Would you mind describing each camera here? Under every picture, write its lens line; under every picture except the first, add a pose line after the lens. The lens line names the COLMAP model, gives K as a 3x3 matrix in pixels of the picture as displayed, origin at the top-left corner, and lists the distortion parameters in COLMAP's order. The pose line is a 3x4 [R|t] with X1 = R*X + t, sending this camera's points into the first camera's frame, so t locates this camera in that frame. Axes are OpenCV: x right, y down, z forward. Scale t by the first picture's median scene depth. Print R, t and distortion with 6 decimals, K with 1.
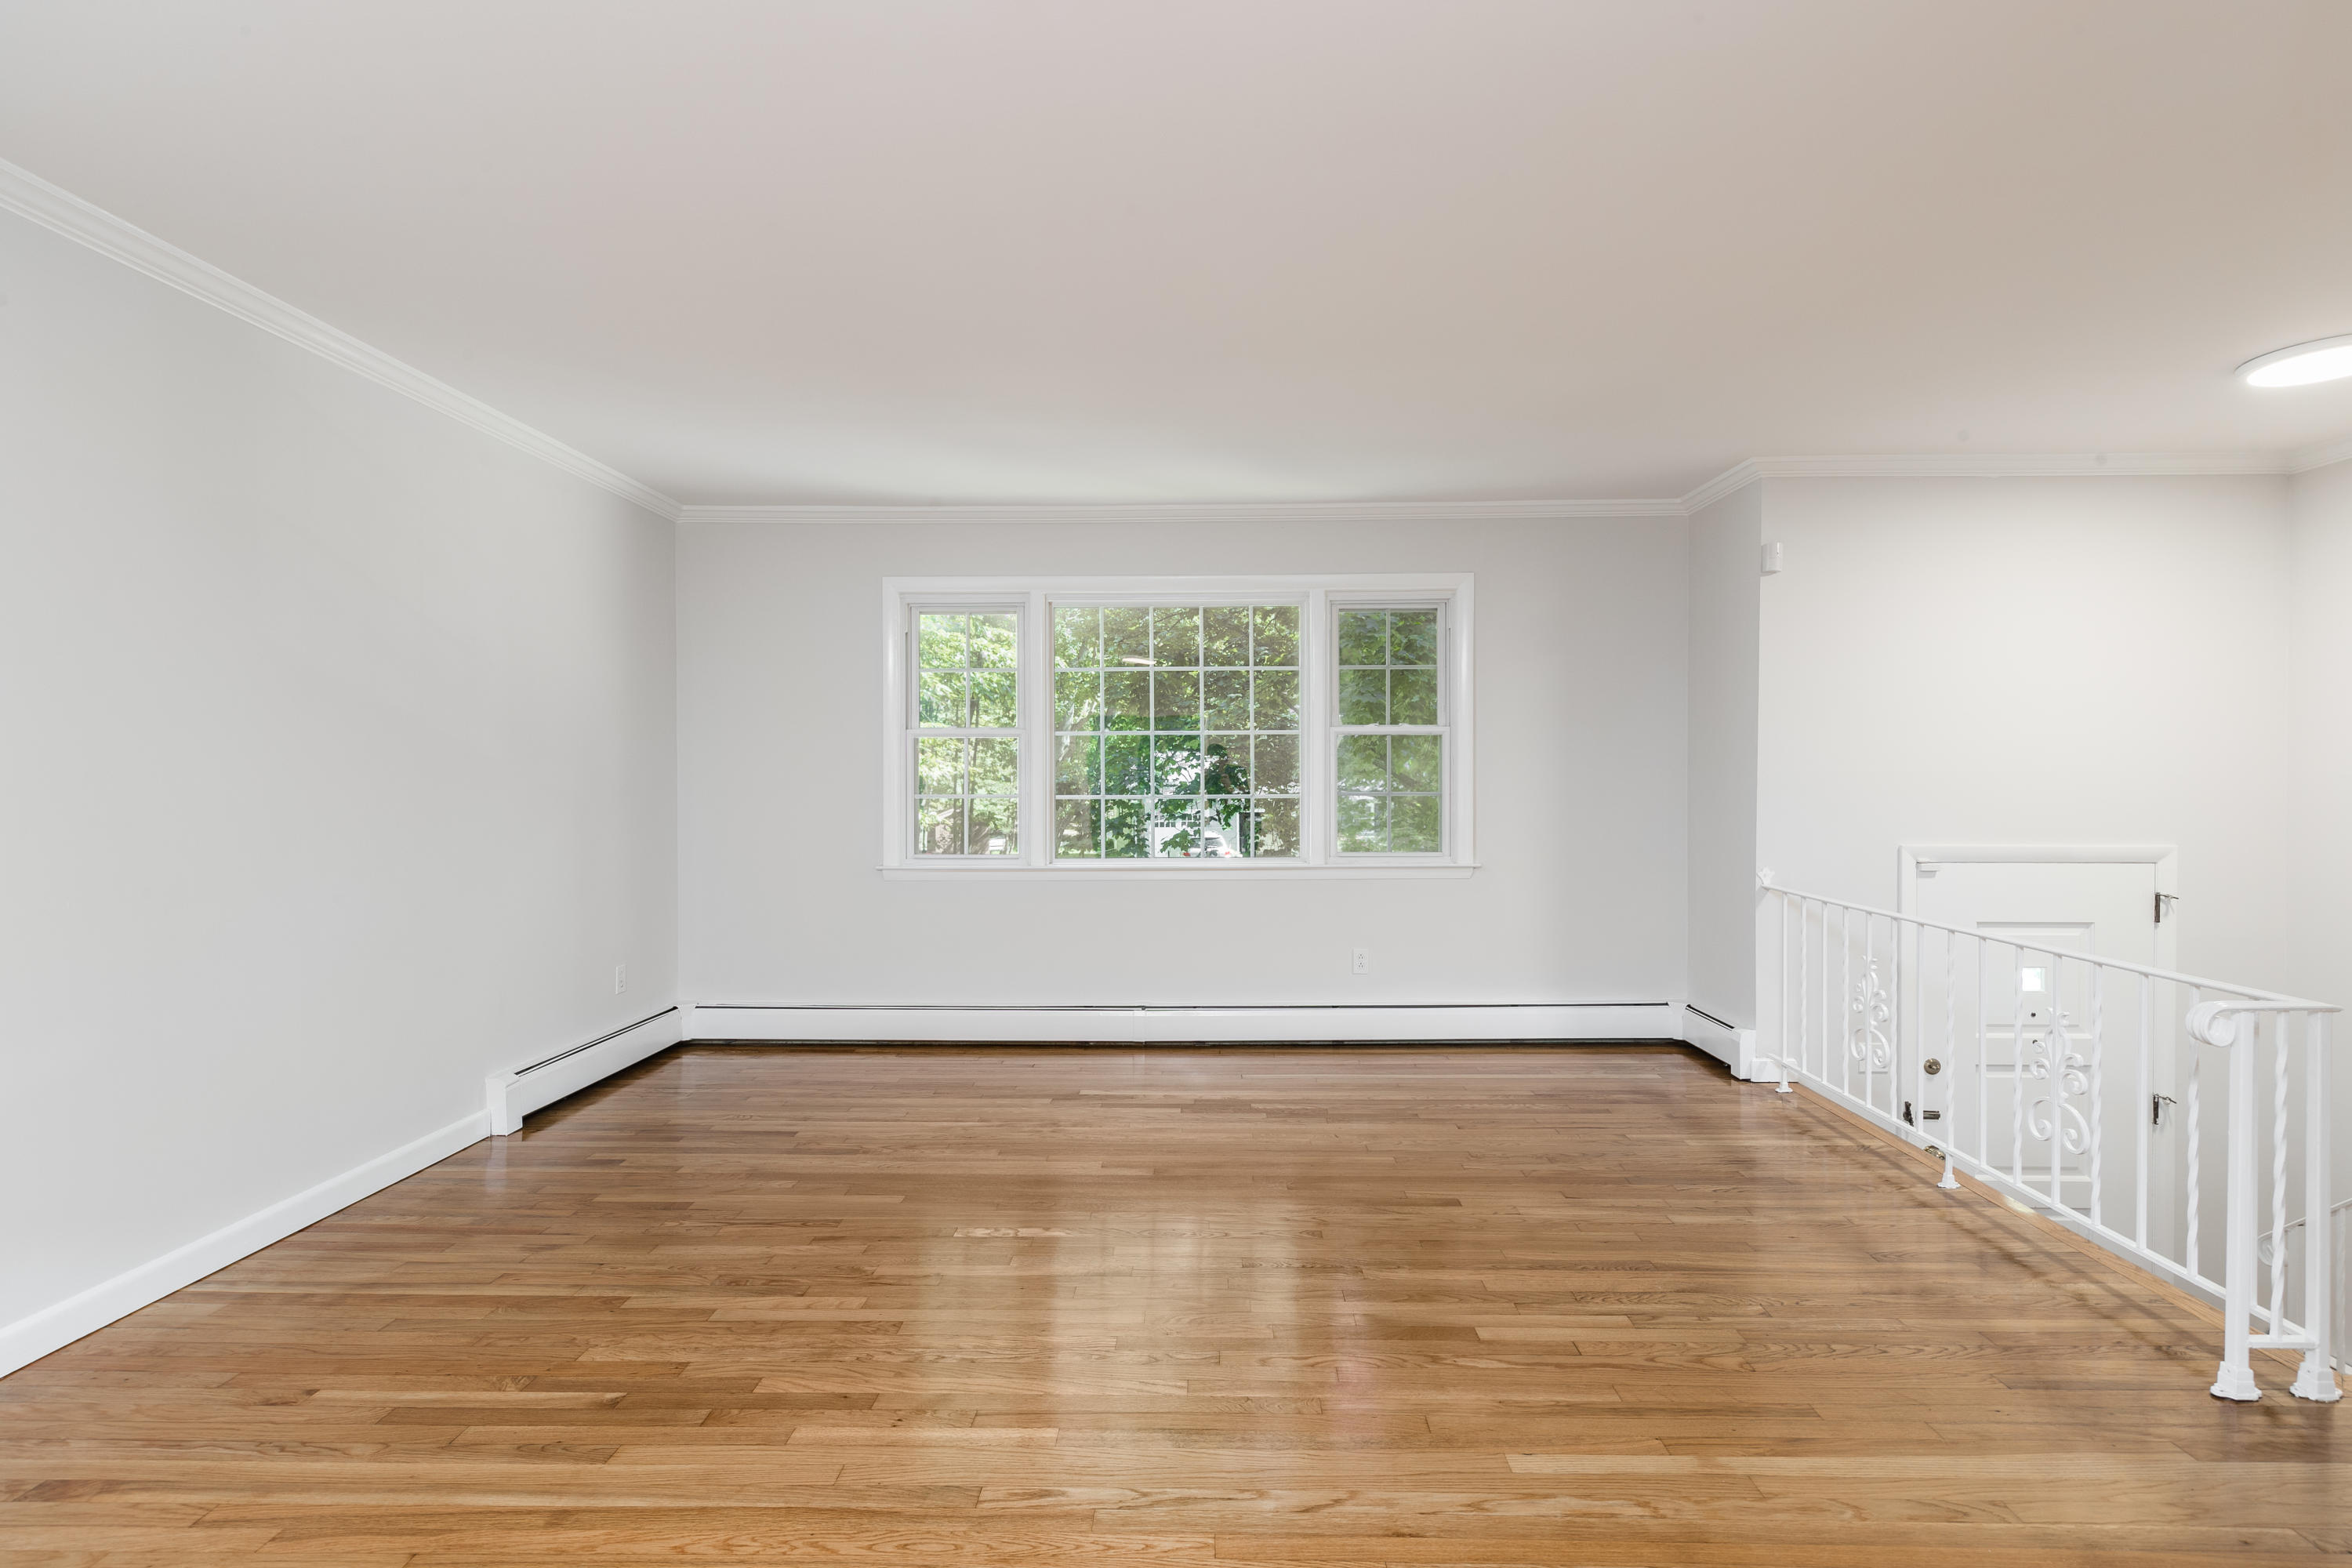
lens RADIAL K [[1107.3, 0, 1176.0], [0, 1107.3, 784.0], [0, 0, 1]] dist [0.021933, 0.000166]
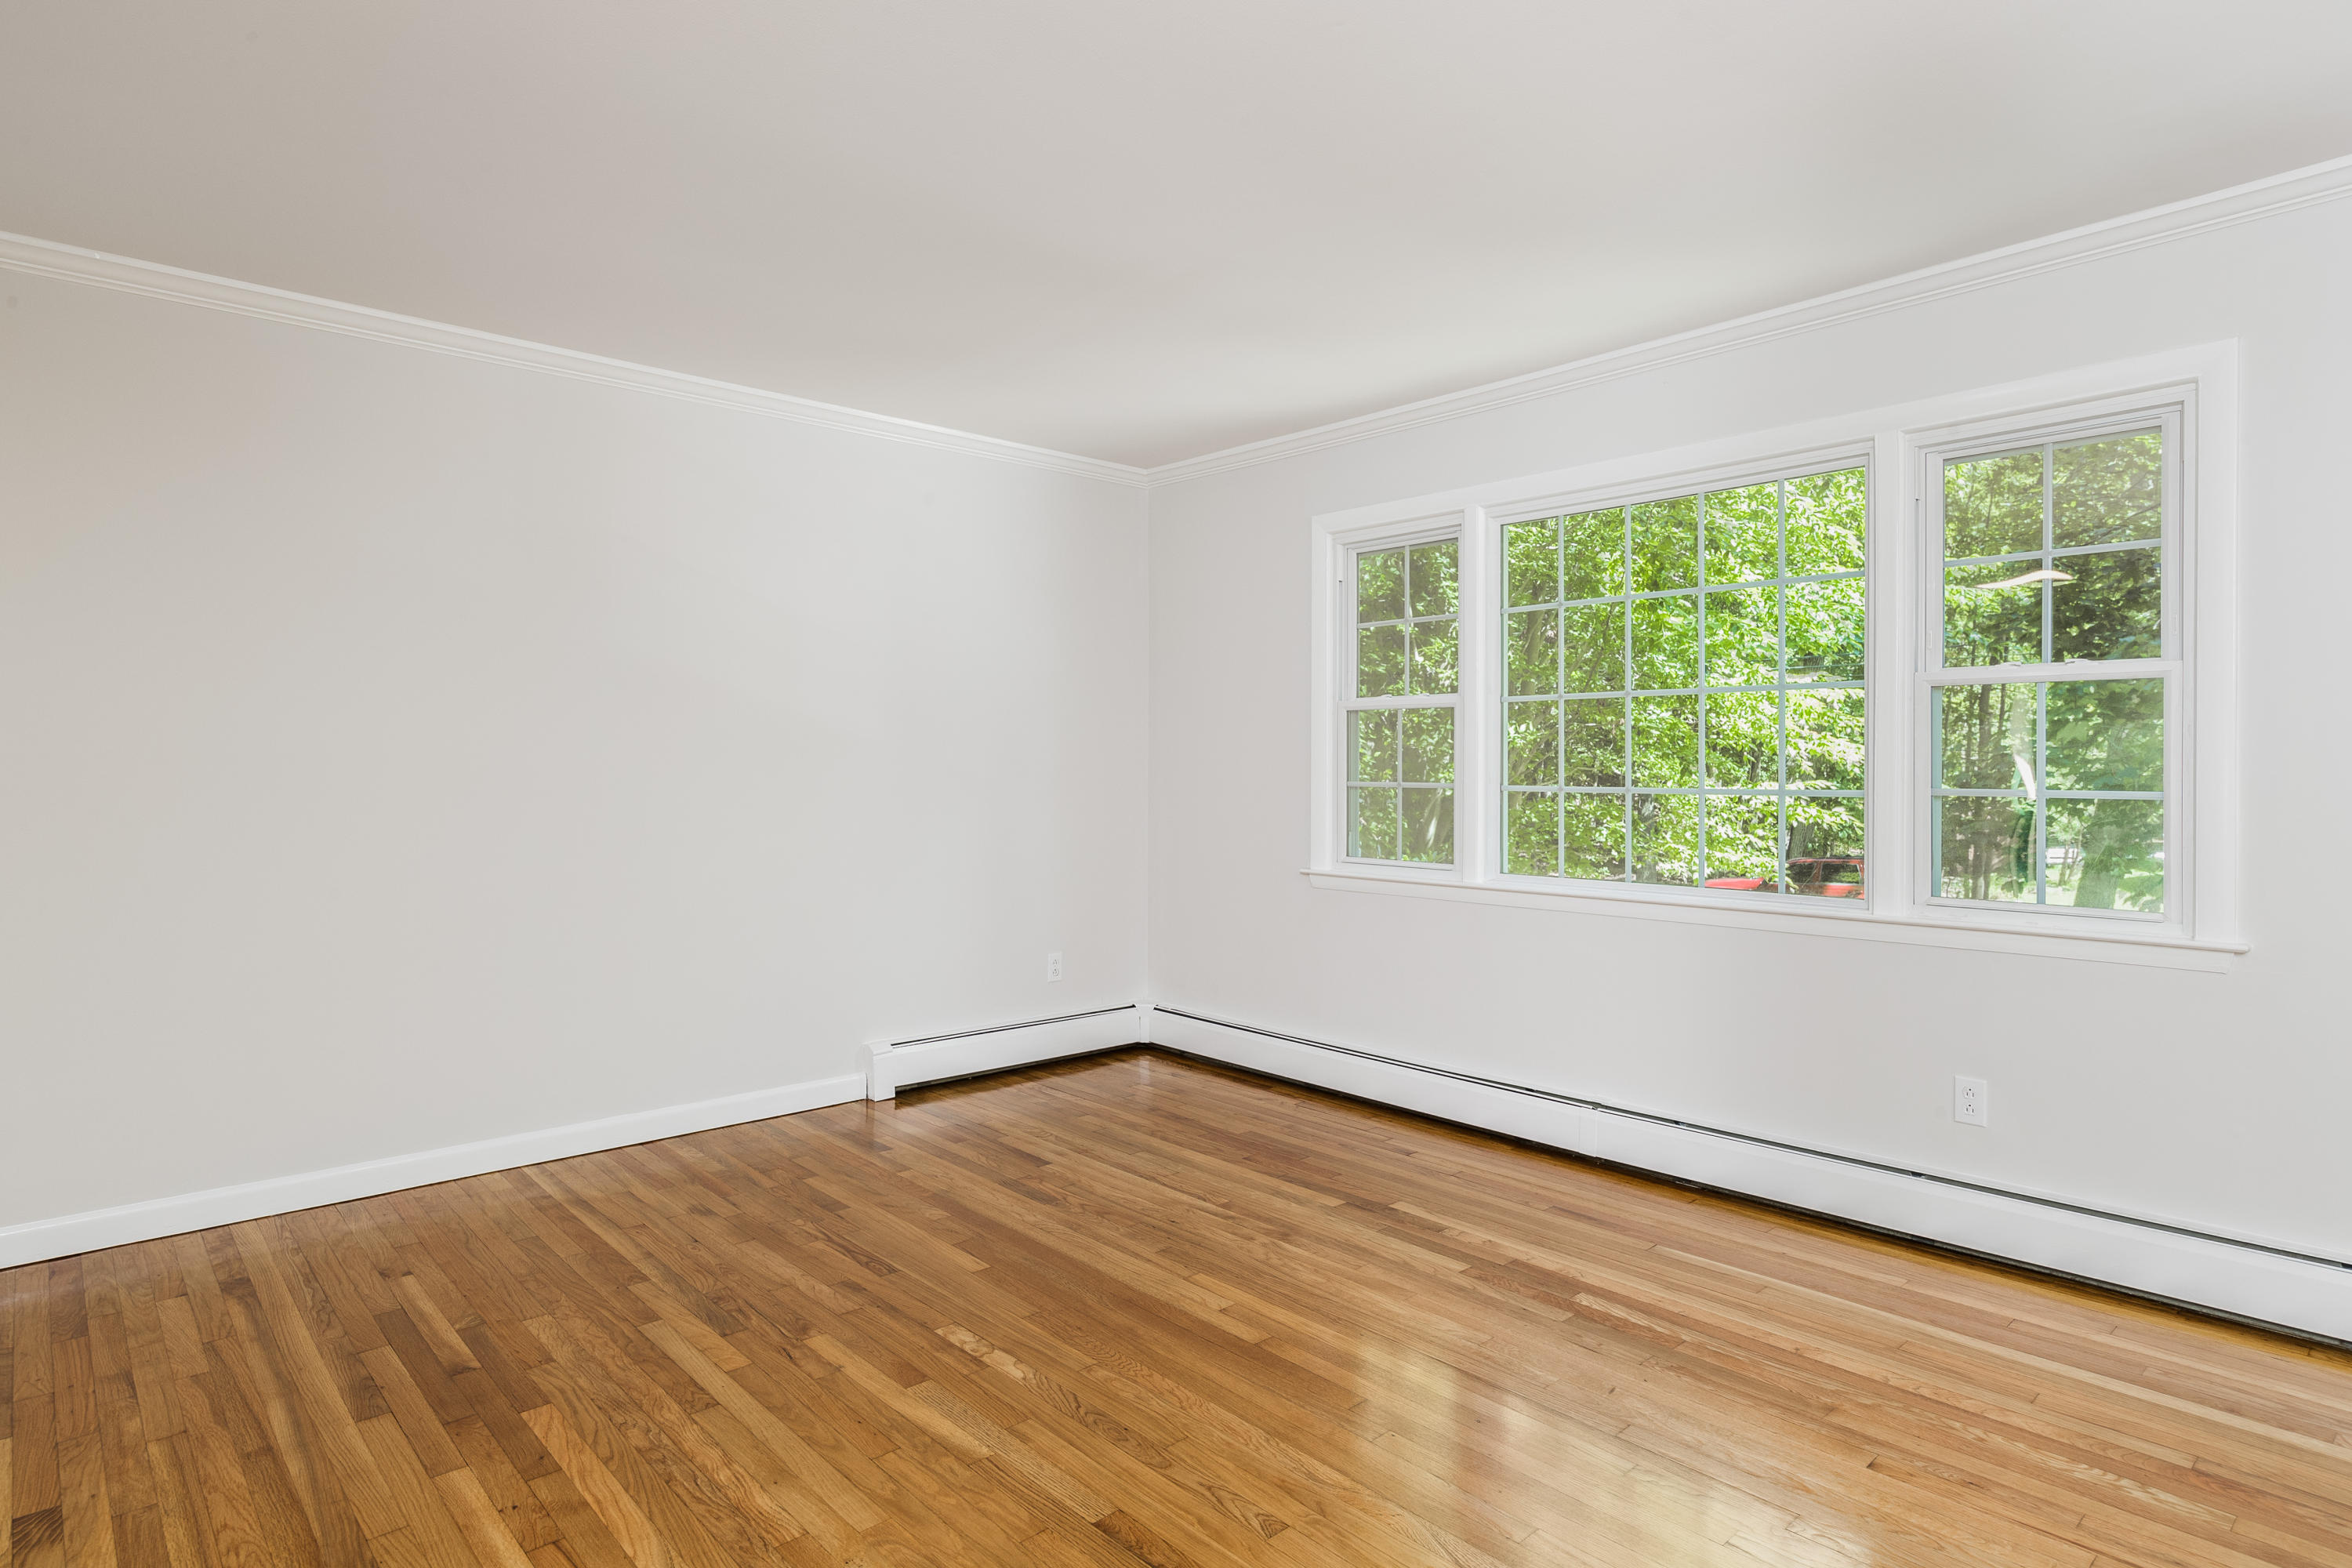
lens RADIAL K [[1262.6, 0, 1176.0], [0, 1262.6, 784.0], [0, 0, 1]] dist [0.019381, 0.000589]
pose [[0.690395, 0.013718, -0.723302, 0.465317], [-0.003265, 0.999869, 0.015848, -0.004214], [0.723425, -0.008580, 0.690350, 0.396128]]
